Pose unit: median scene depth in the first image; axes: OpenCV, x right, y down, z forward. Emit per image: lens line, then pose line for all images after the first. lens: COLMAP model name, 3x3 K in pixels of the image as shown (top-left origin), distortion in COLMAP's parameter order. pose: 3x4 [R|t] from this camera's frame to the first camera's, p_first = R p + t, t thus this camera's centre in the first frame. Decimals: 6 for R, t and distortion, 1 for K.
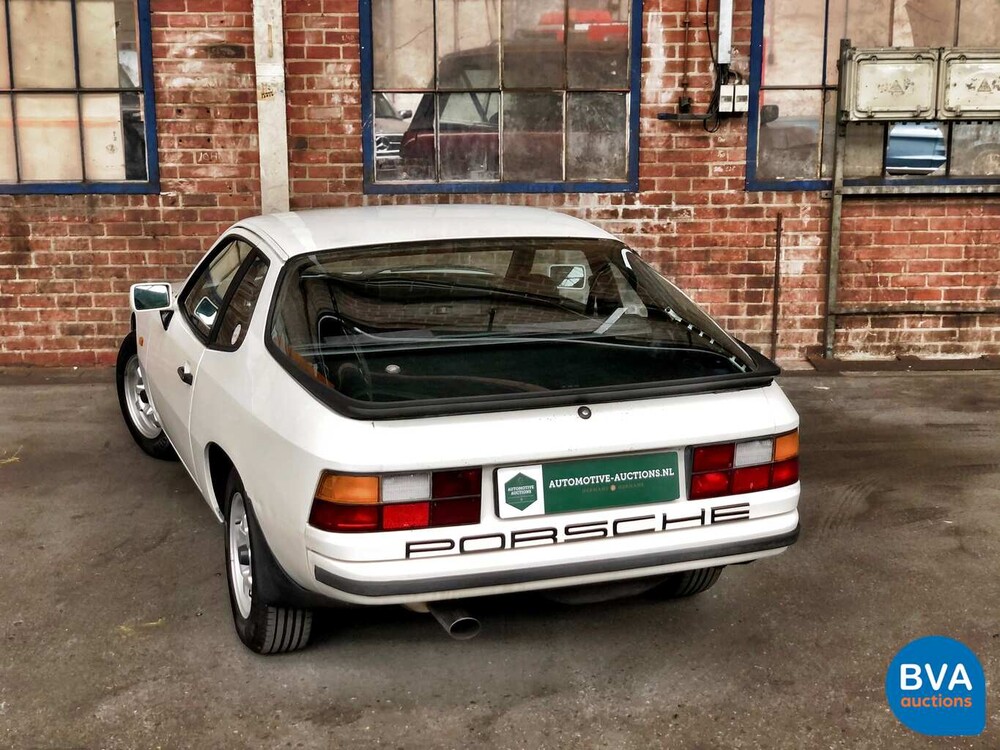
lens RADIAL K [[1469.7, 0, 507.6], [0, 1469.7, 374.6], [0, 0, 1]] dist [0.089524, 0.000000]
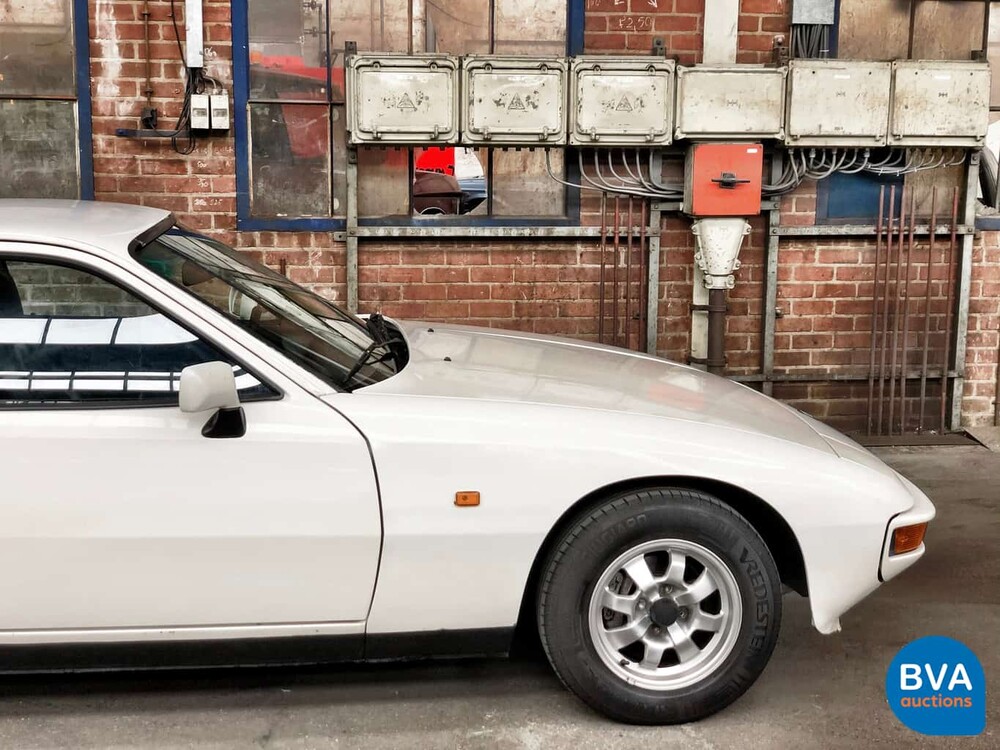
lens RADIAL K [[1469.7, 0, 502.2], [0, 1469.7, 376.3], [0, 0, 1]] dist [0.089524, 0.000000]
pose [[0.994231, -0.003572, 0.107201, 0.219799], [0.008703, 0.998837, -0.047428, -0.008100], [-0.106906, 0.048087, 0.993106, 0.208097]]
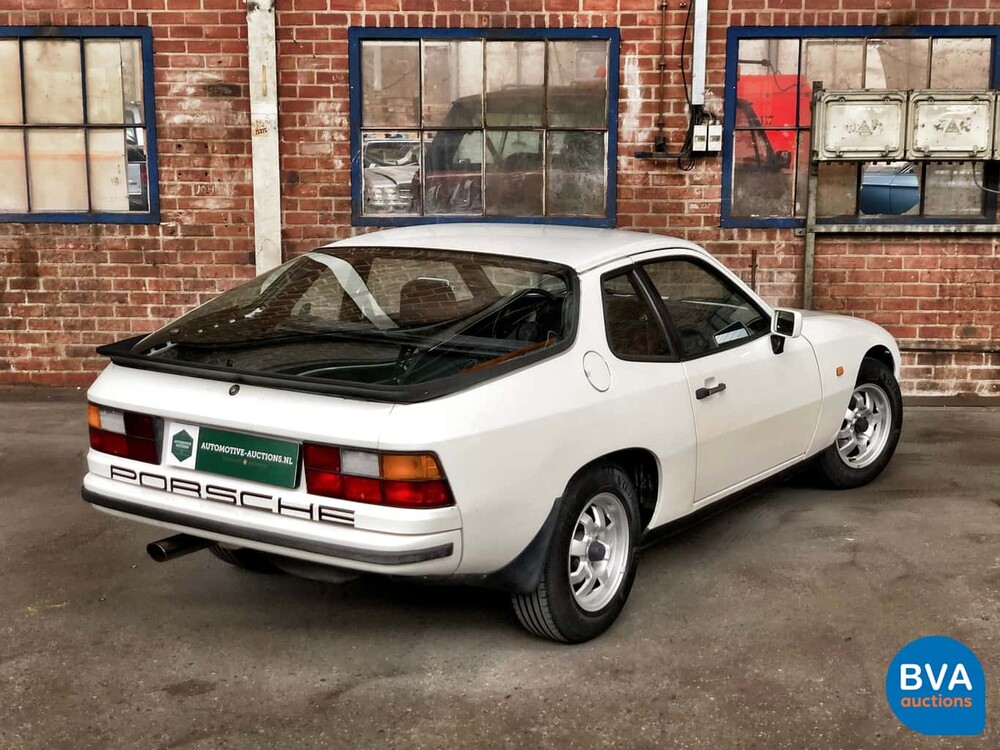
lens RADIAL K [[1469.7, 0, 506.5], [0, 1469.7, 375.8], [0, 0, 1]] dist [0.089524, 0.000000]
pose [[0.997228, 0.018398, -0.072100, 0.089414], [-0.021100, 0.999097, -0.036890, 0.019629], [0.071356, 0.038309, 0.996715, -0.029564]]
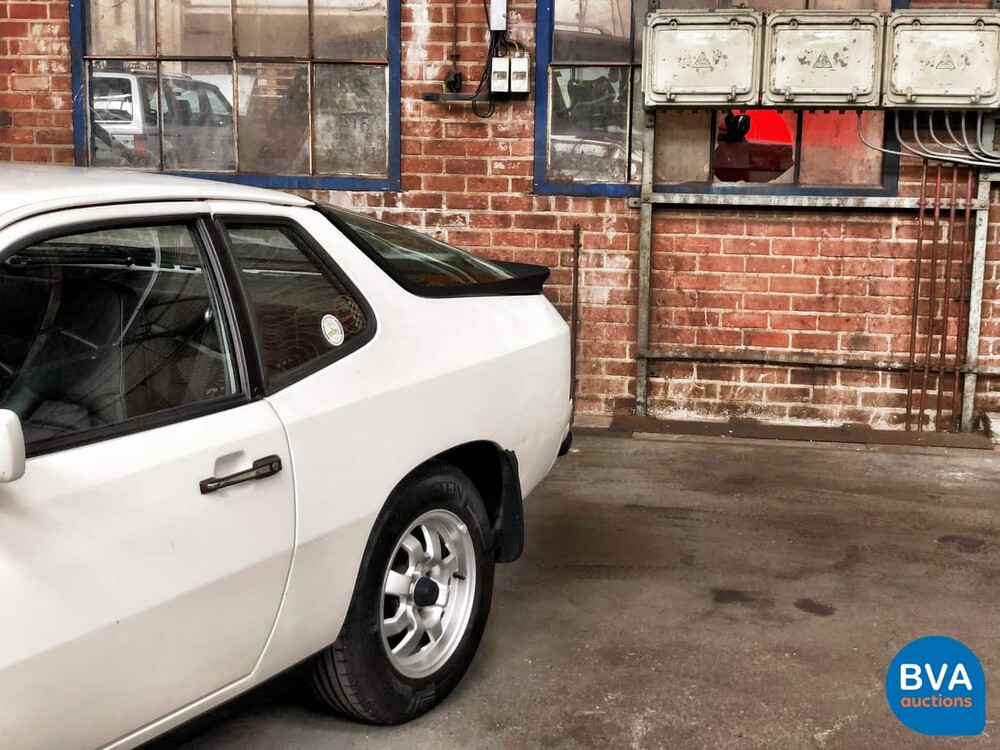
lens RADIAL K [[1469.7, 0, 496.2], [0, 1469.7, 374.9], [0, 0, 1]] dist [0.089524, 0.000000]
pose [[0.977019, 0.055075, -0.205914, 0.311976], [-0.063111, 0.997472, -0.032660, -0.002067], [0.203594, 0.044905, 0.978025, 0.237169]]
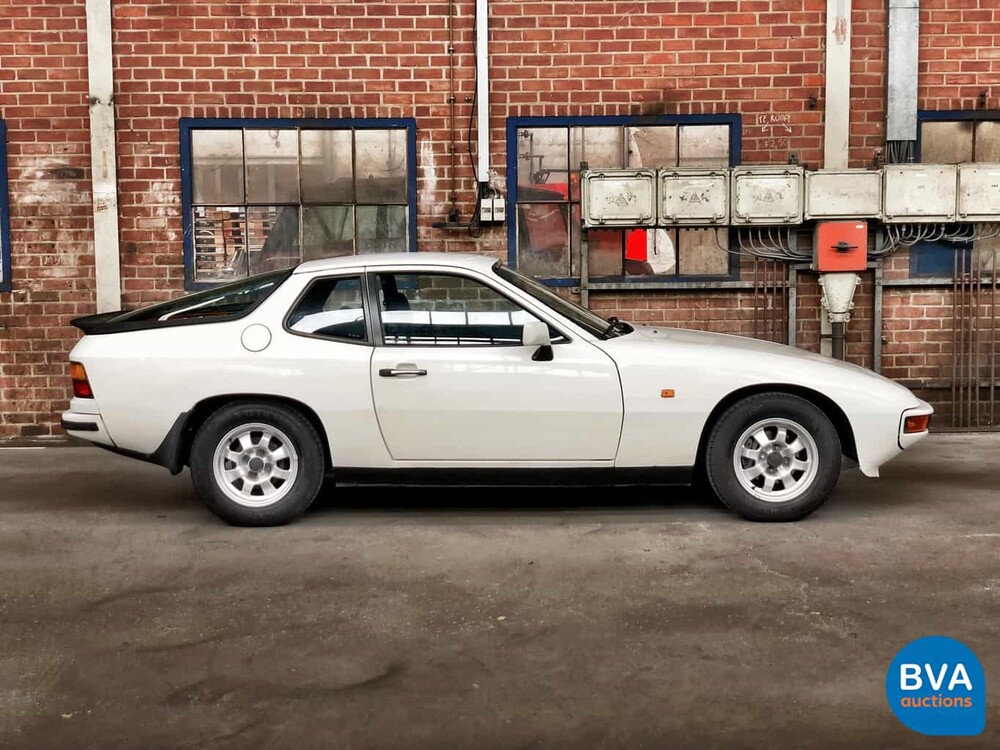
lens RADIAL K [[1469.7, 0, 505.6], [0, 1469.7, 374.1], [0, 0, 1]] dist [0.089524, 0.000000]
pose [[0.999846, -0.005170, -0.016784, 0.180663], [0.002982, 0.991792, -0.127827, 0.096693], [0.017307, 0.127757, 0.991655, -0.165056]]
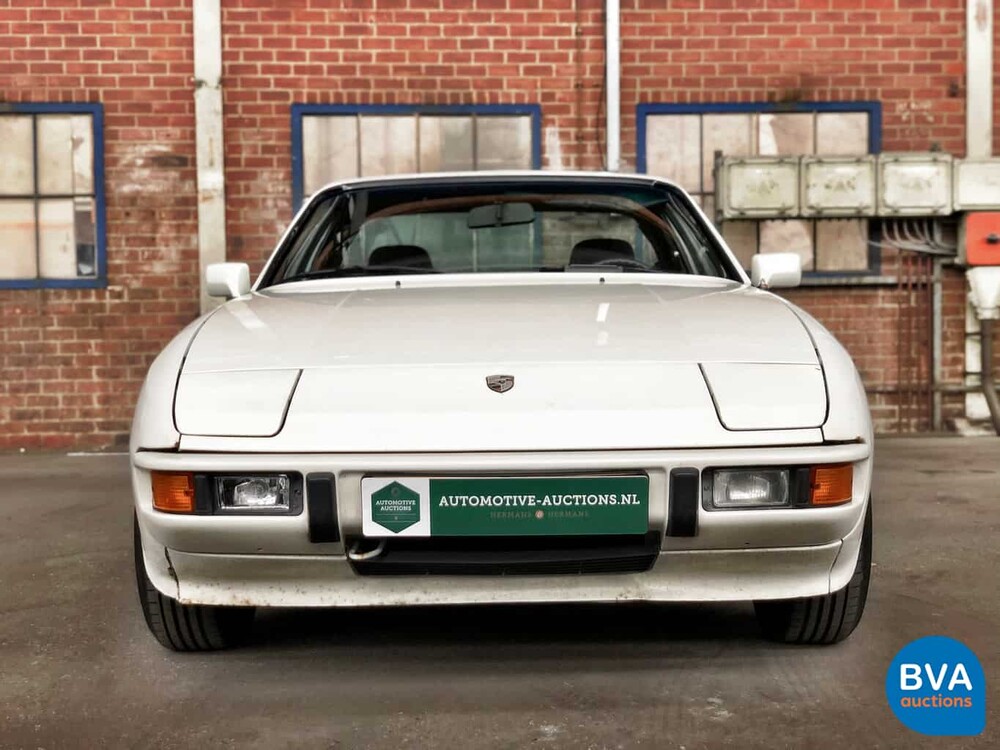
lens RADIAL K [[1469.7, 0, 504.6], [0, 1469.7, 382.3], [0, 0, 1]] dist [0.089524, 0.000000]
pose [[0.999188, -0.010216, 0.038972, 0.016503], [0.016991, 0.983937, -0.177707, 0.146895], [-0.036530, 0.178225, 0.983311, -0.079807]]
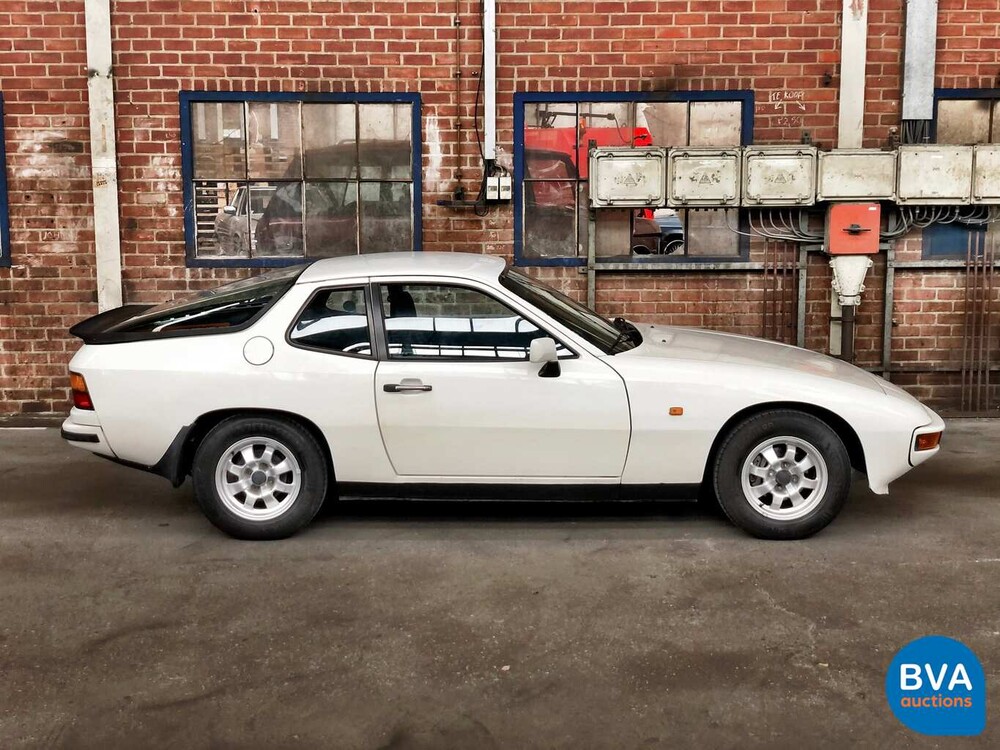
lens RADIAL K [[1469.7, 0, 505.4], [0, 1469.7, 376.3], [0, 0, 1]] dist [0.089524, 0.000000]
pose [[0.999811, 0.003966, -0.019025, 0.178881], [-0.005219, 0.997786, -0.066303, 0.040075], [0.018720, 0.066389, 0.997618, -0.158611]]
